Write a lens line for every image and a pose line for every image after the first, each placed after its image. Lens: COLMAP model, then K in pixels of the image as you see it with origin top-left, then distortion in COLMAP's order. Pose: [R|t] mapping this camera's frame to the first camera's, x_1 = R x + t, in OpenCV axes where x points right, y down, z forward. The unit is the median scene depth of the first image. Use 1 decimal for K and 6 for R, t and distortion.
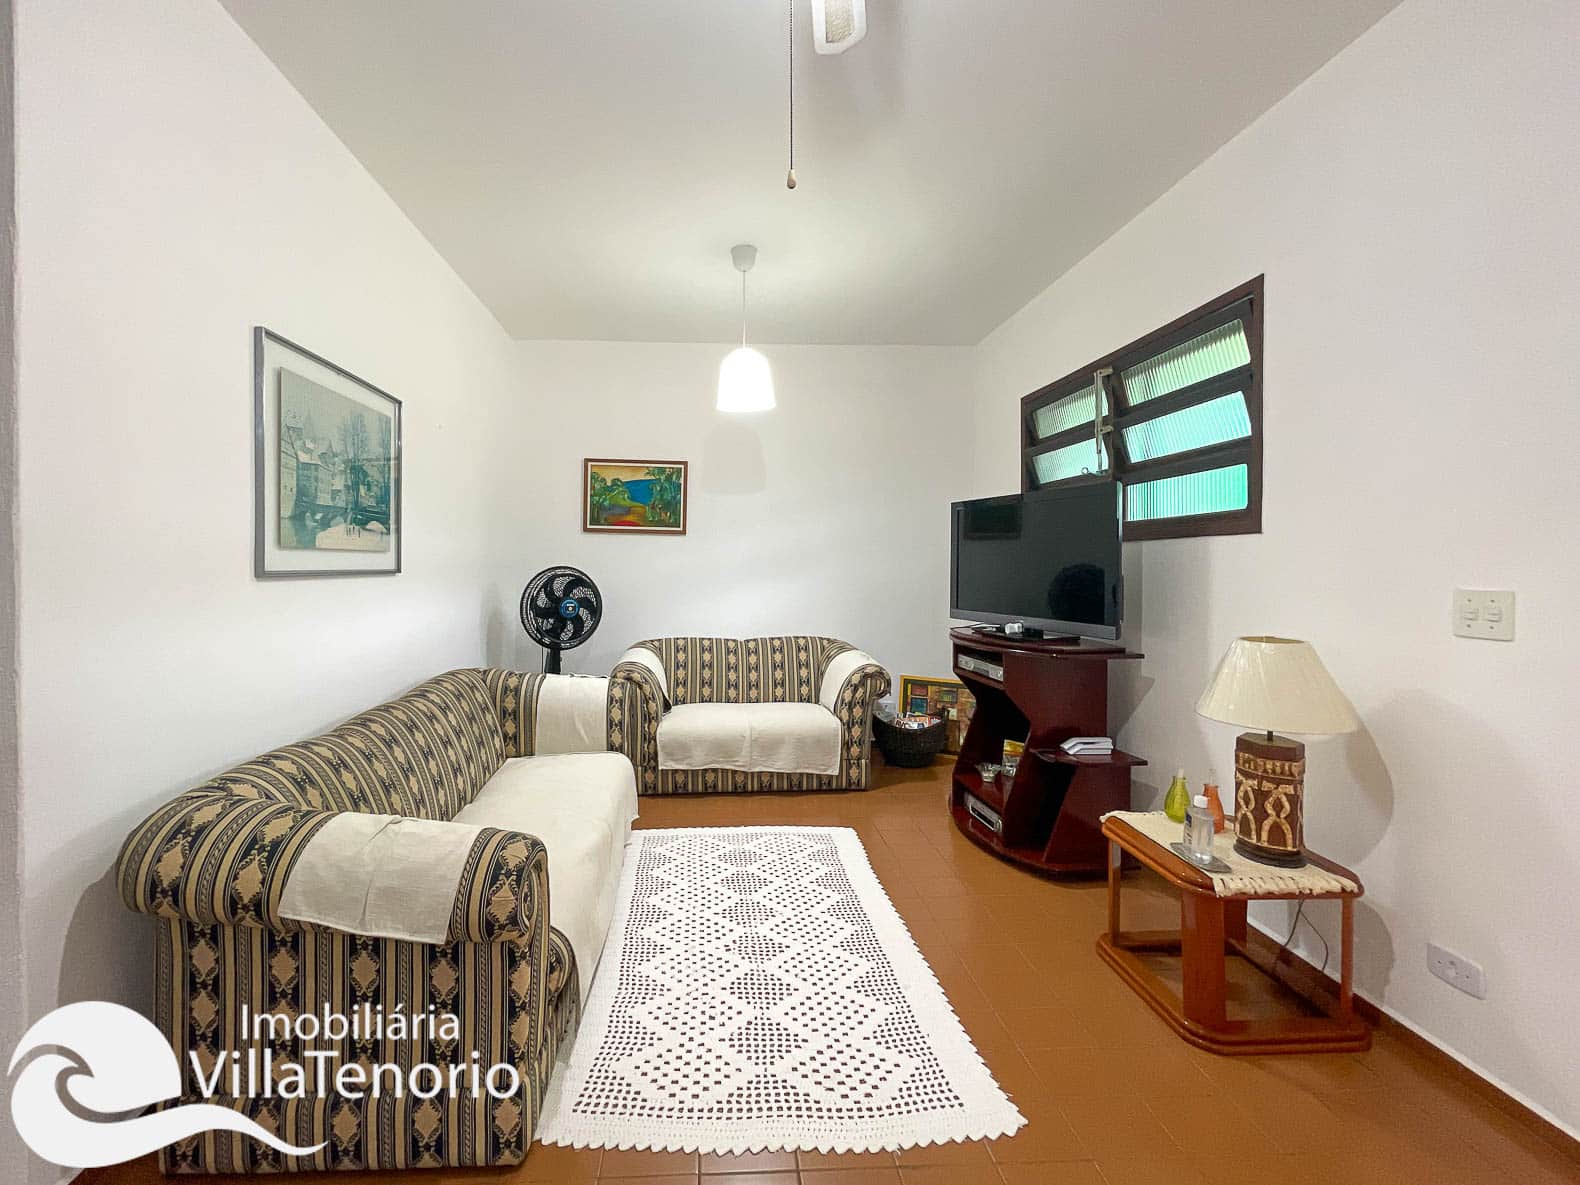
lens RADIAL K [[648.9, 0, 716.3], [0, 648.9, 576.6], [0, 0, 1]] dist [0.000548, 0.000469]
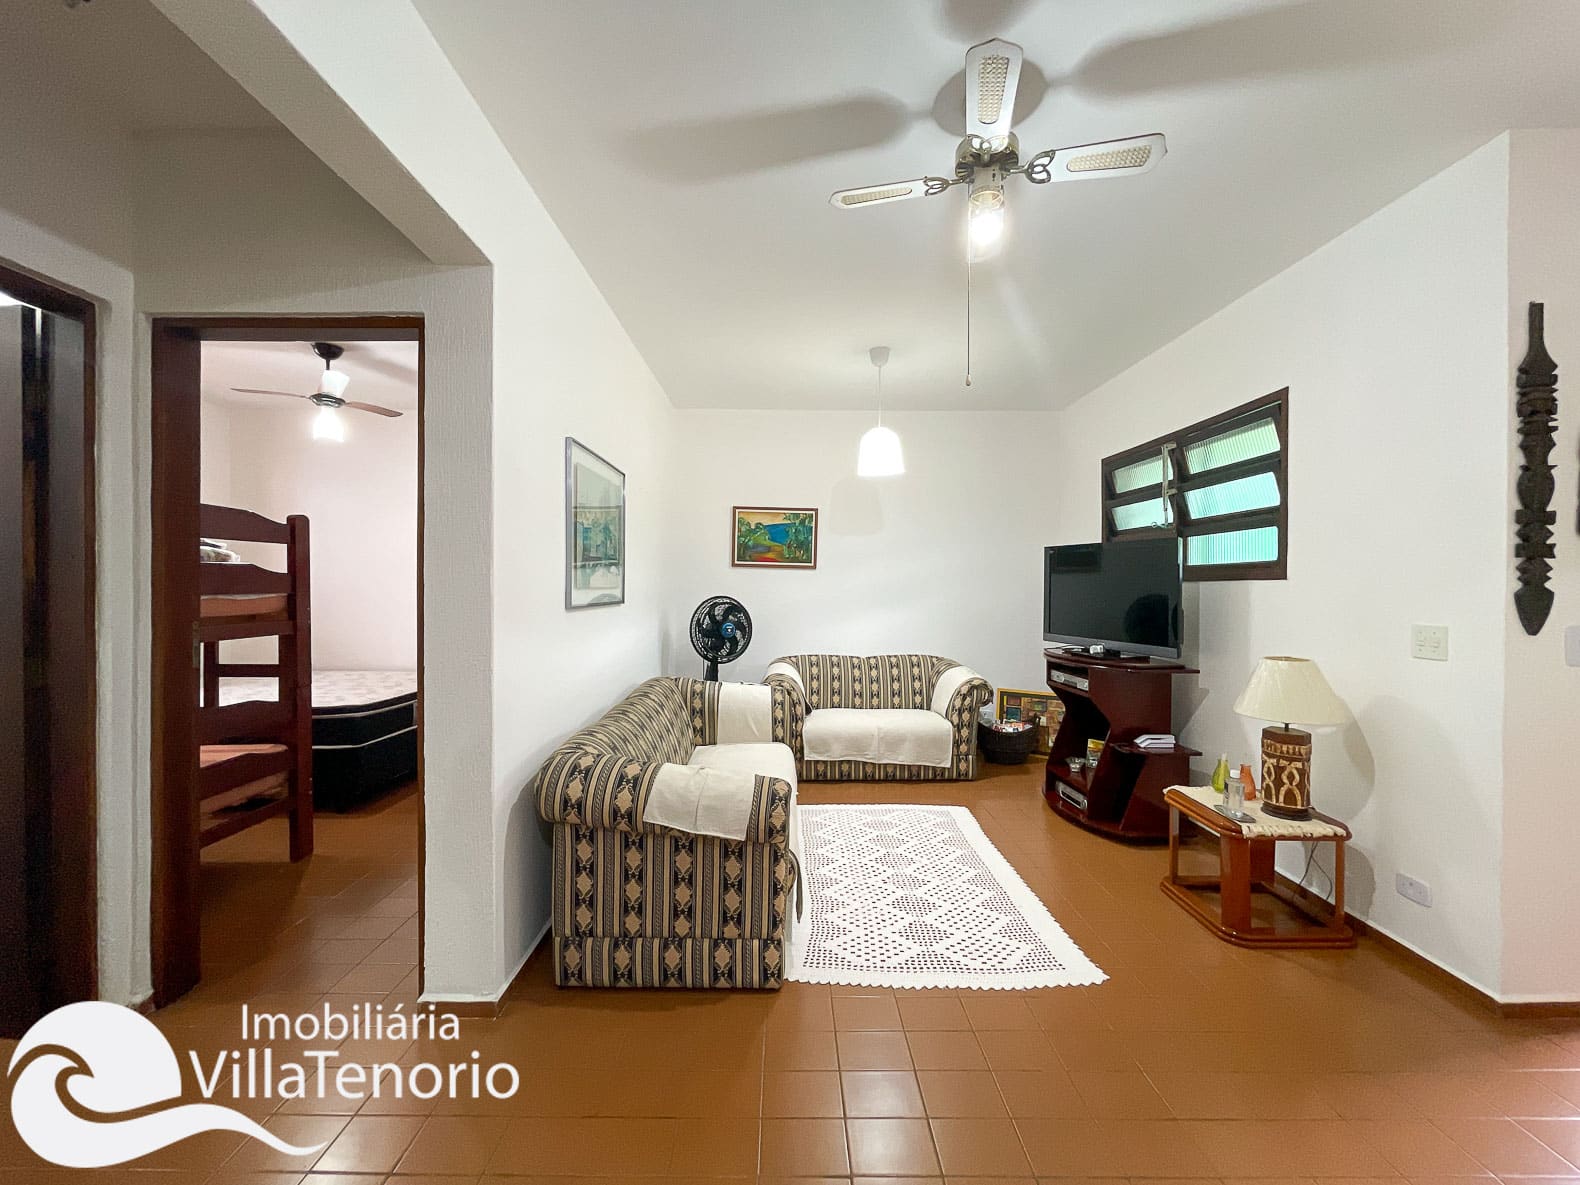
lens RADIAL K [[648.9, 0, 759.9], [0, 648.9, 590.8], [0, 0, 1]] dist [0.000548, 0.000469]
pose [[0.999246, 0.004768, -0.038519, -0.184733], [-0.005040, 0.999963, -0.006982, -0.027462], [0.038484, 0.007171, 0.999233, -0.360294]]
